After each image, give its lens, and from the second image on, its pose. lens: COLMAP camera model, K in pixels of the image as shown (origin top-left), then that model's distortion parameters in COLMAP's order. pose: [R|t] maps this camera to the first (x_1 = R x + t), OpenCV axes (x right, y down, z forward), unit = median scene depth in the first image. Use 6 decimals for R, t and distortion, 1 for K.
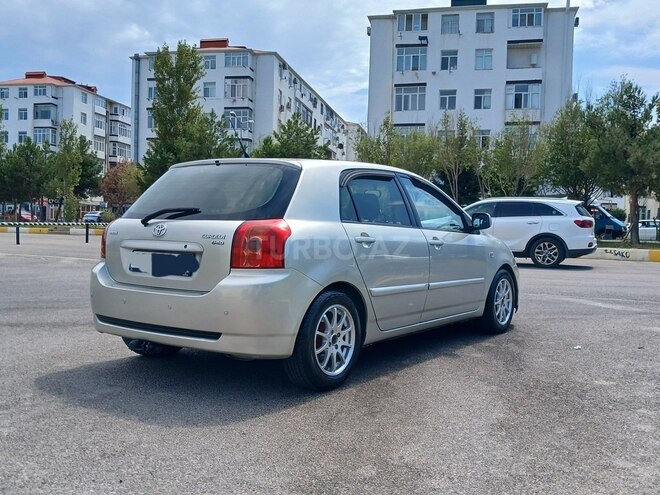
lens RADIAL K [[676.8, 0, 326.3], [0, 676.8, 242.8], [0, 0, 1]] dist [0.006108, 0.000000]
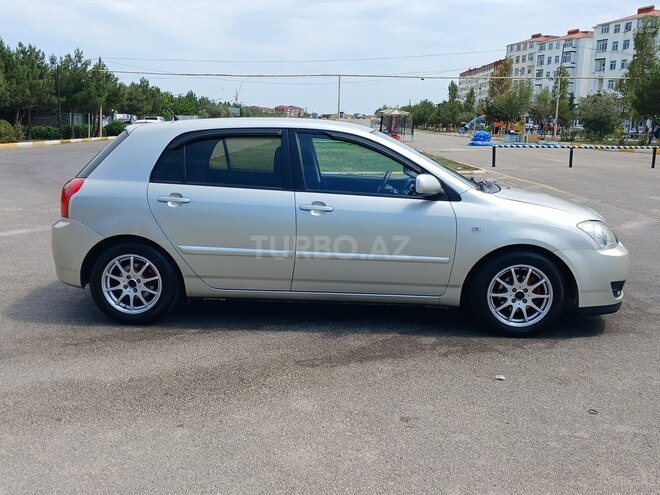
lens RADIAL K [[678.5, 0, 315.9], [0, 678.5, 235.1], [0, 0, 1]] dist [0.003491, 0.000000]
pose [[0.521820, 0.126658, -0.843600, 0.789620], [-0.028321, 0.990943, 0.131261, -0.069836], [0.852585, -0.044603, 0.520681, 0.456786]]
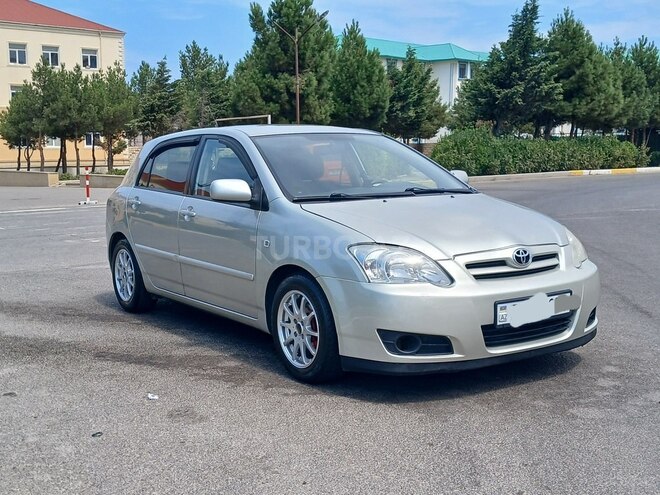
lens RADIAL K [[833.9, 0, 326.7], [0, 833.9, 246.4], [0, 0, 1]] dist [0.065136, 0.000000]
pose [[-0.346244, 0.094326, -0.933390, 0.966852], [-0.012025, 0.994405, 0.104953, -0.063188], [0.938067, 0.047563, -0.343173, 1.329732]]
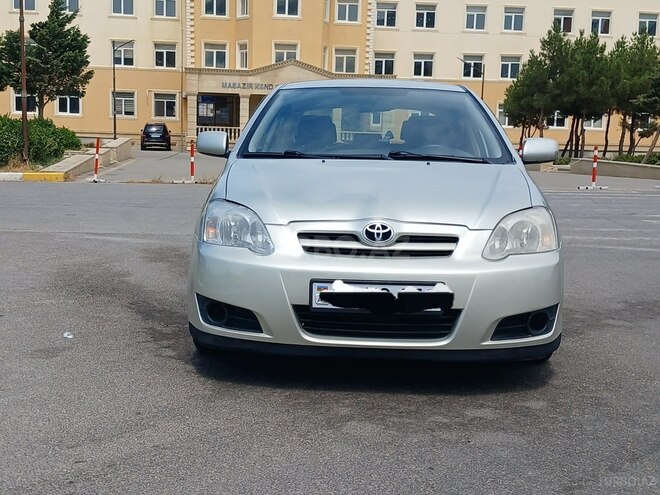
lens RADIAL K [[990.2, 0, 331.6], [0, 990.2, 251.8], [0, 0, 1]] dist [0.124063, 0.000000]
pose [[-0.821592, 0.024884, -0.569532, 0.656764], [-0.058241, 0.990155, 0.127280, -0.053513], [0.567093, 0.137742, -0.812055, 1.783107]]
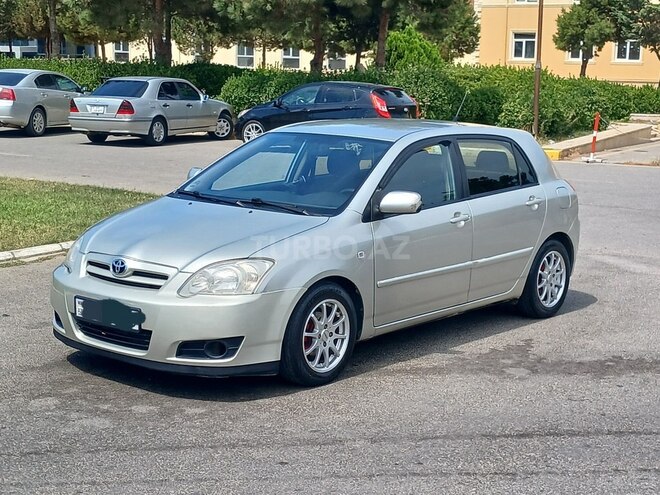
lens RADIAL K [[1222.5, 0, 331.0], [0, 1222.5, 249.7], [0, 0, 1]] dist [0.165791, 0.000000]
pose [[-0.997907, -0.052663, 0.037522, -0.004251], [-0.044796, 0.981489, 0.186204, -0.221167], [-0.046633, 0.184134, -0.981794, 2.364647]]
